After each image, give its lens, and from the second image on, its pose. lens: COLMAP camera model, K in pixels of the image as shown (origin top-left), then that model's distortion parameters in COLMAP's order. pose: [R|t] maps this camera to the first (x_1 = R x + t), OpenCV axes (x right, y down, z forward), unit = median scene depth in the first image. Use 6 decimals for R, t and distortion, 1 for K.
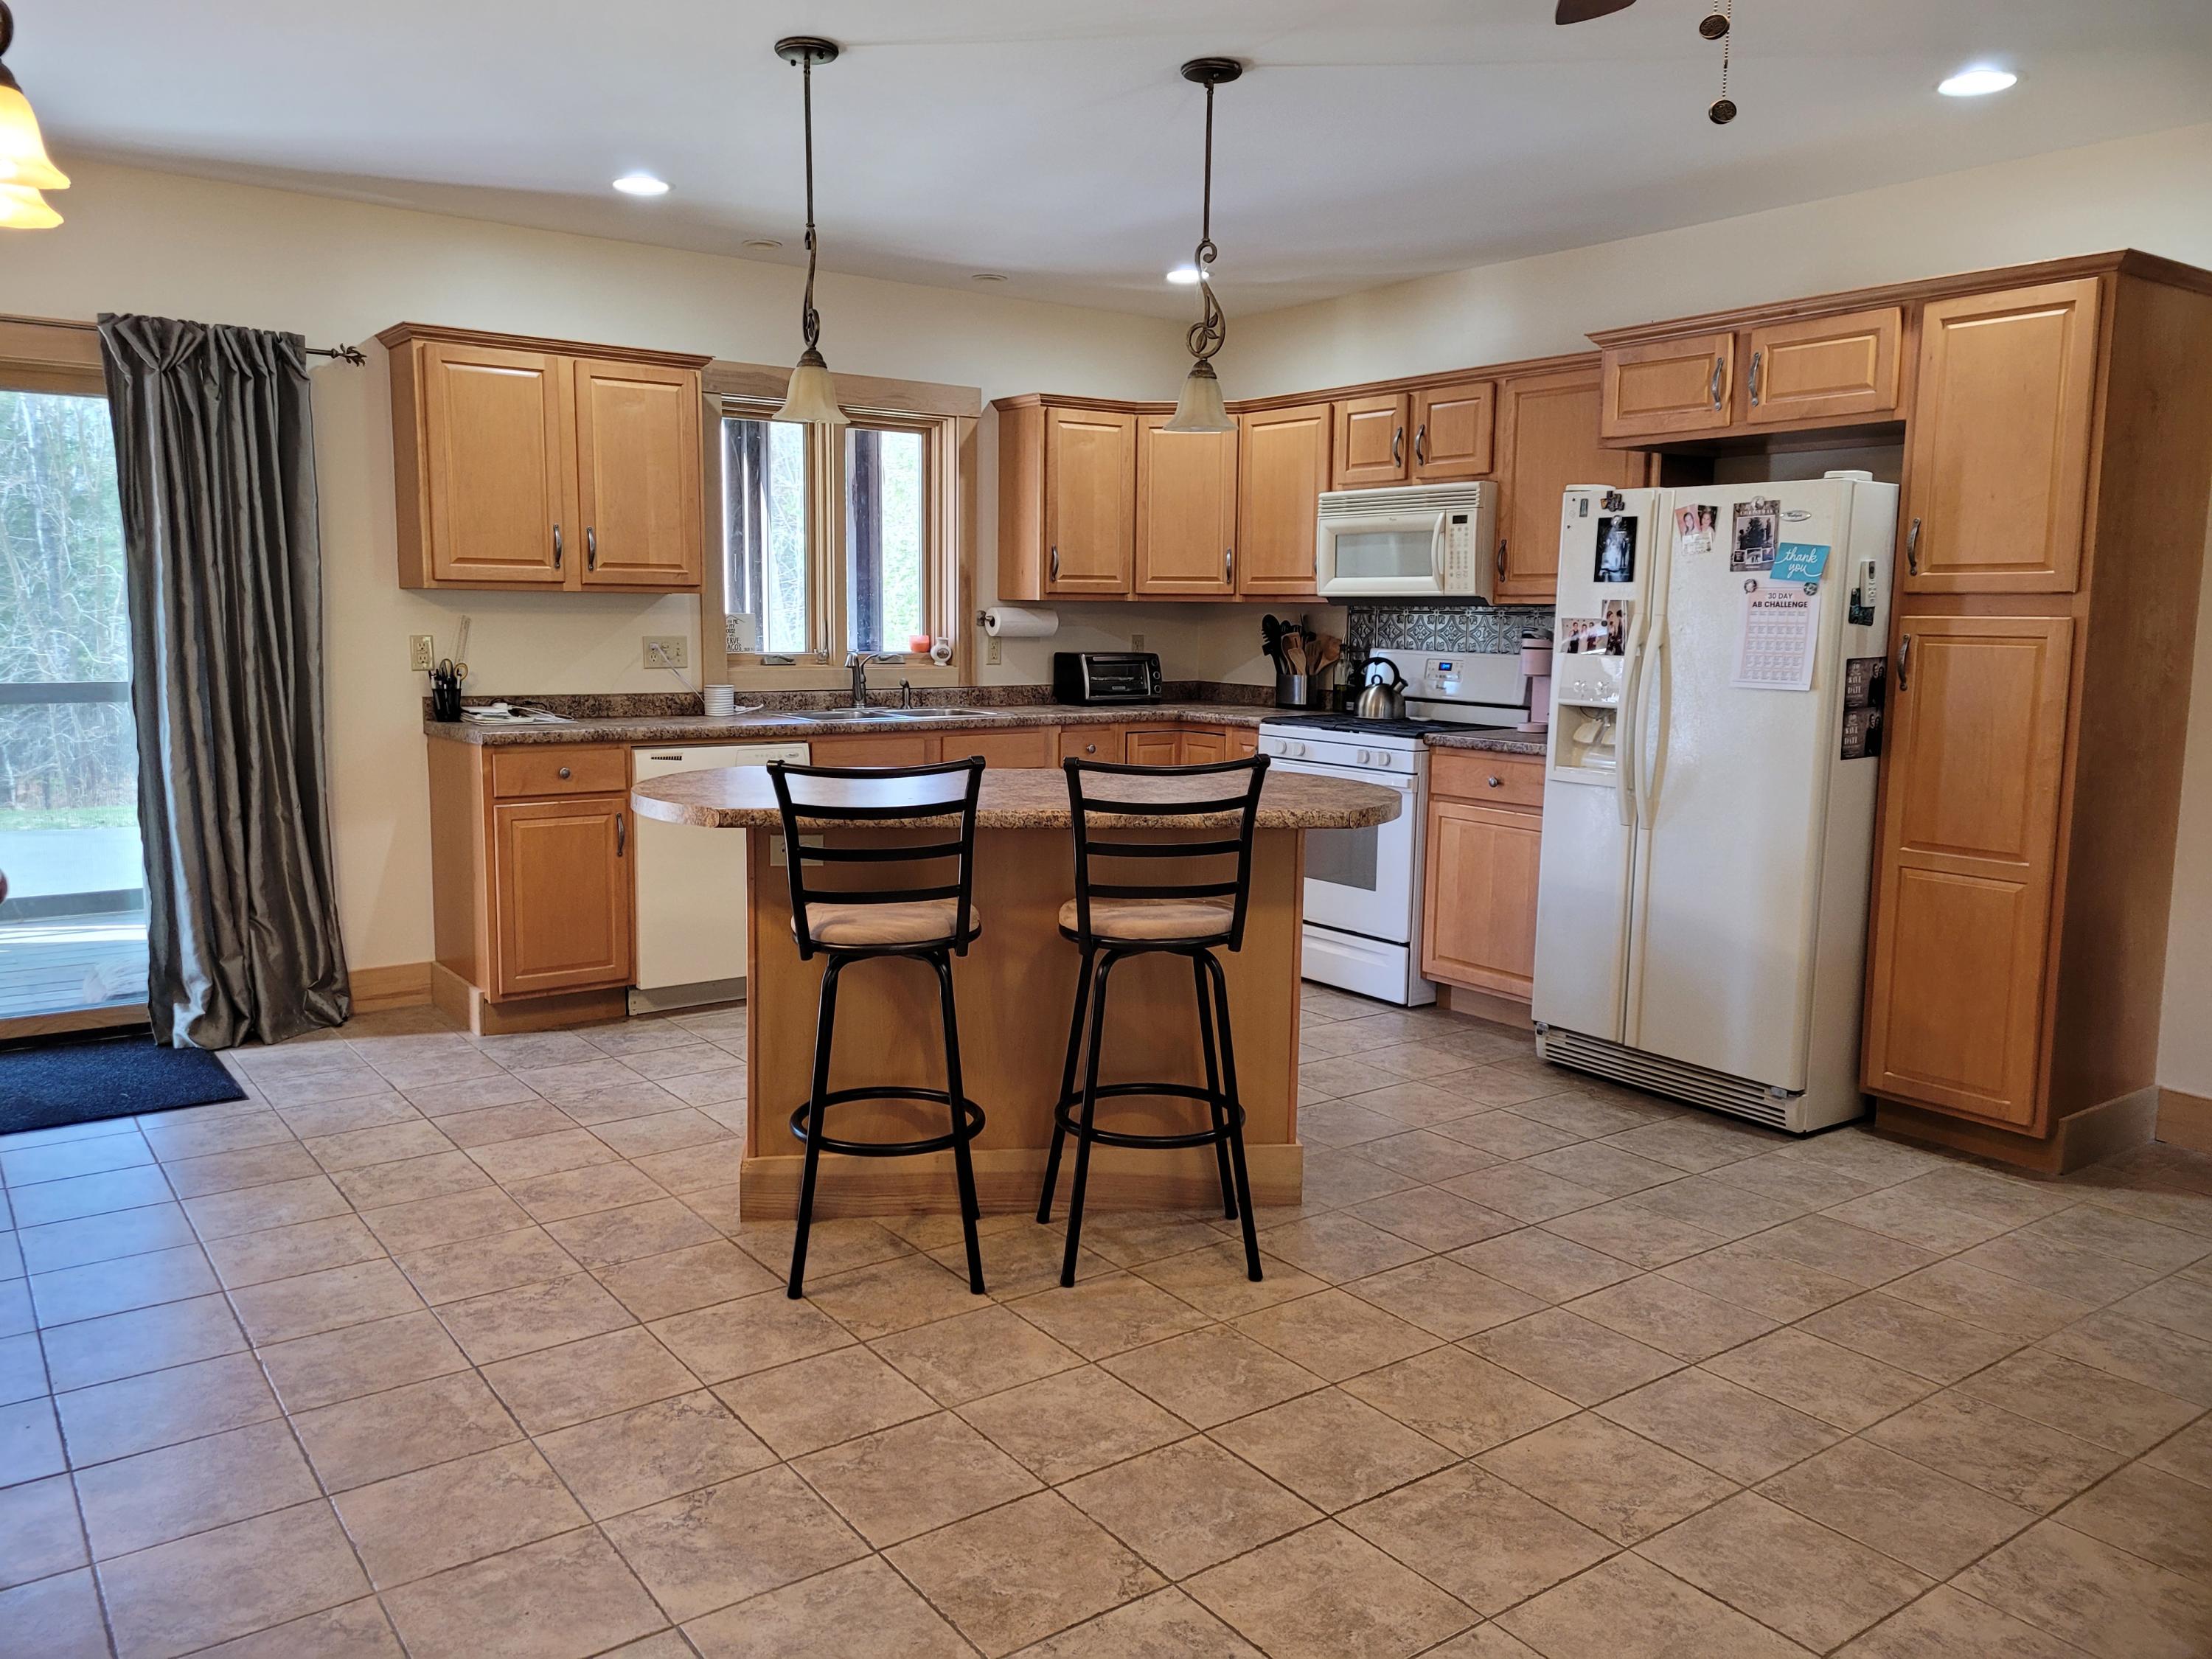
lens RADIAL K [[1646.4, 0, 1084.2], [0, 1646.4, 801.7], [0, 0, 1]] dist [0.067653, -0.054096]
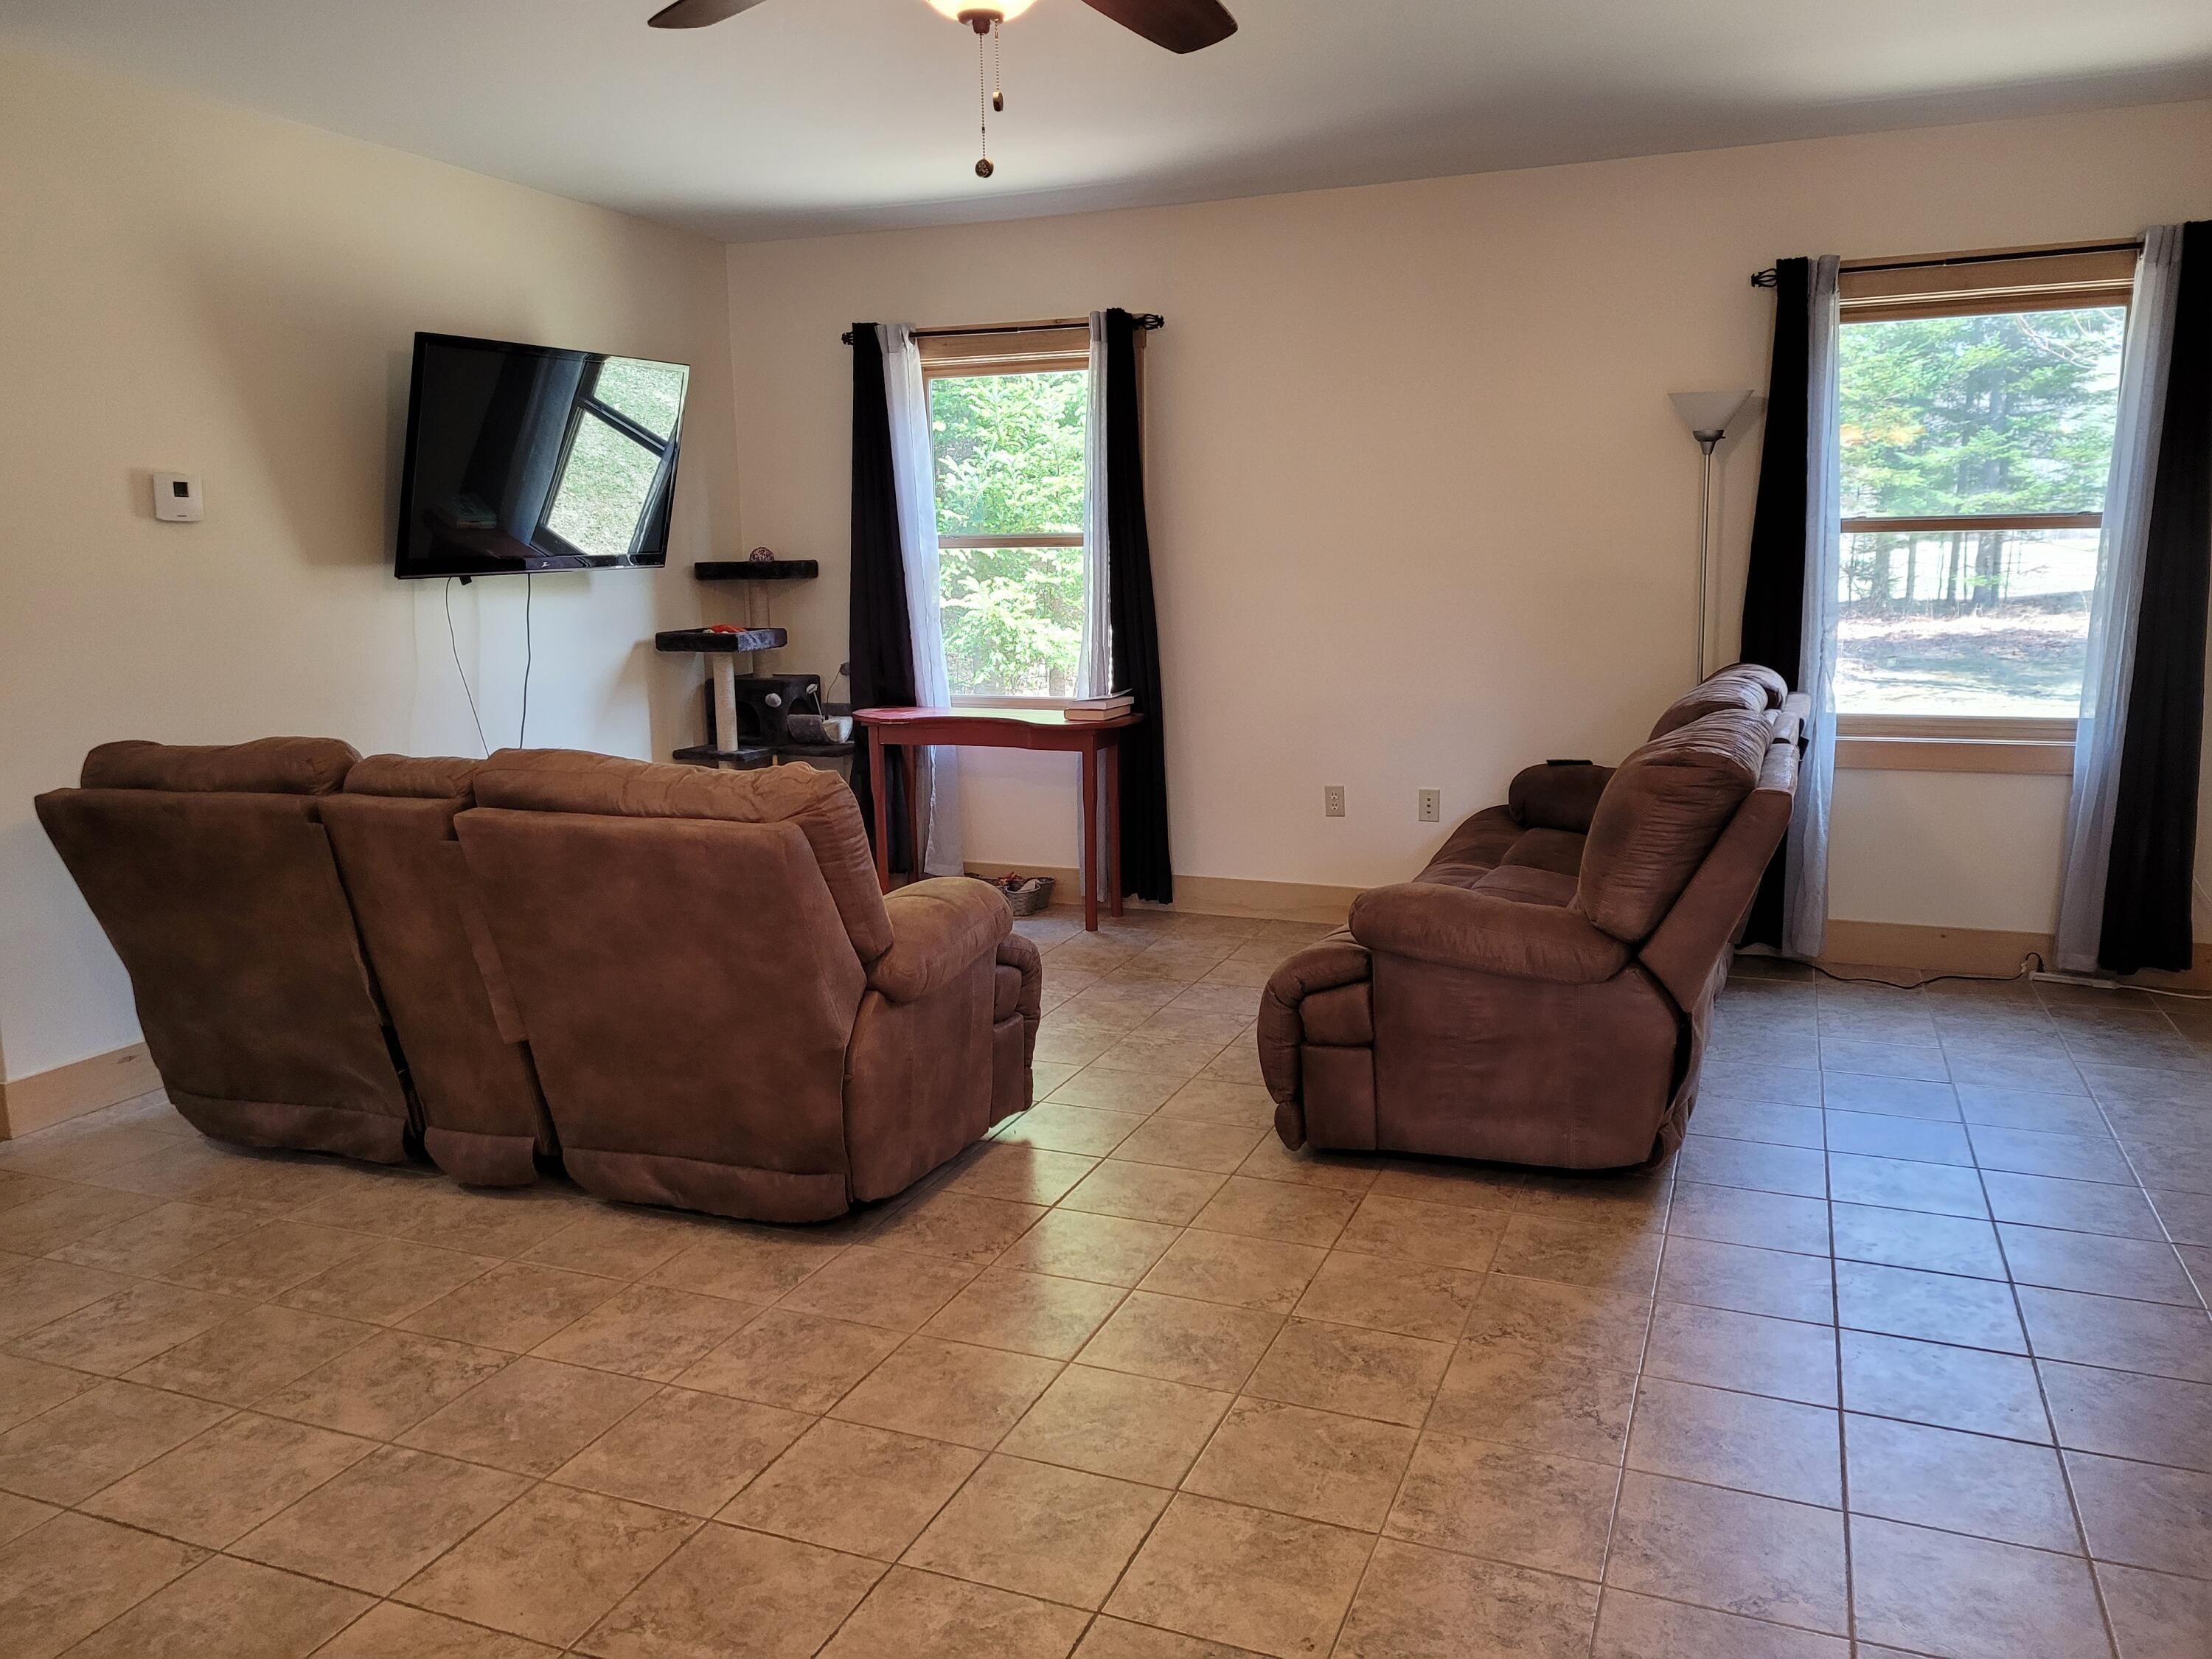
lens RADIAL K [[1659.5, 0, 1106.8], [0, 1659.5, 791.2], [0, 0, 1]] dist [0.068174, -0.052960]
pose [[-0.529111, -0.131115, 0.838362, -0.294337], [0.107433, 0.969689, 0.219458, -0.083716], [-0.841724, 0.206185, -0.498987, 0.616650]]
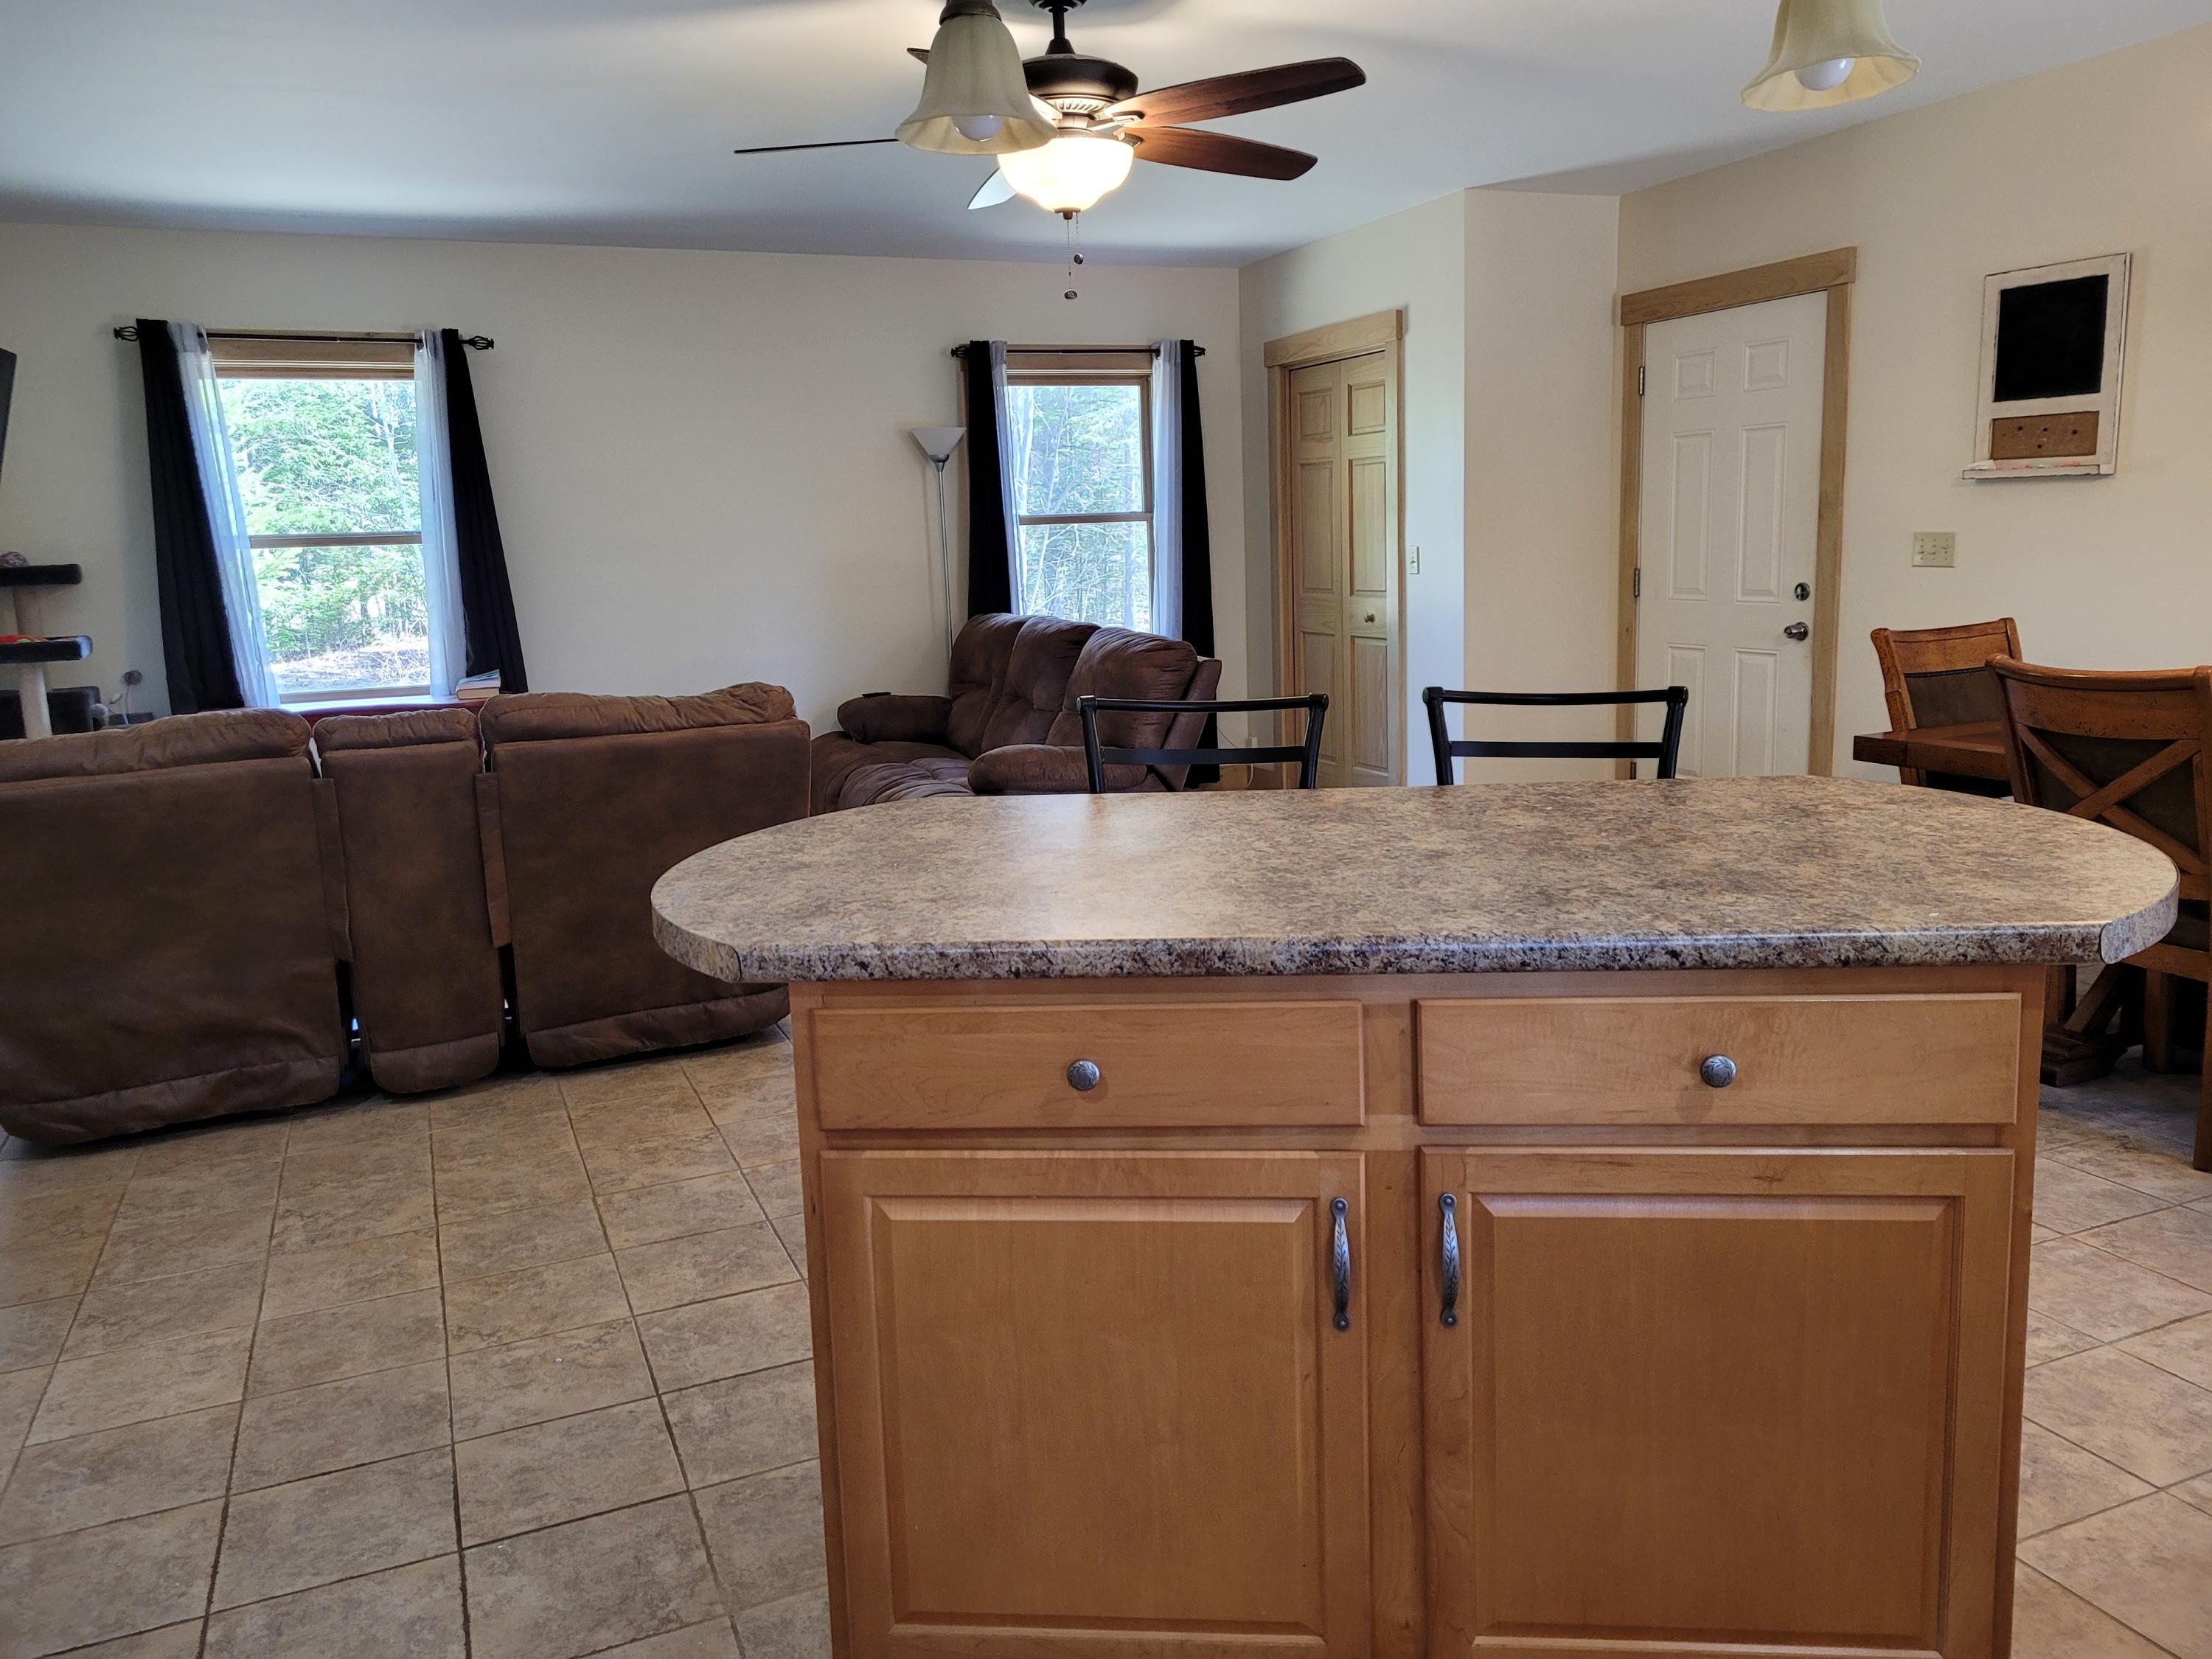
lens RADIAL K [[1646.2, 0, 1120.3], [0, 1646.2, 806.2], [0, 0, 1]] dist [0.067577, -0.055321]
pose [[-0.976811, -0.014058, 0.213641, -0.058149], [0.047428, 0.958844, 0.279944, -0.139275], [-0.208784, 0.283584, -0.935943, 1.202886]]
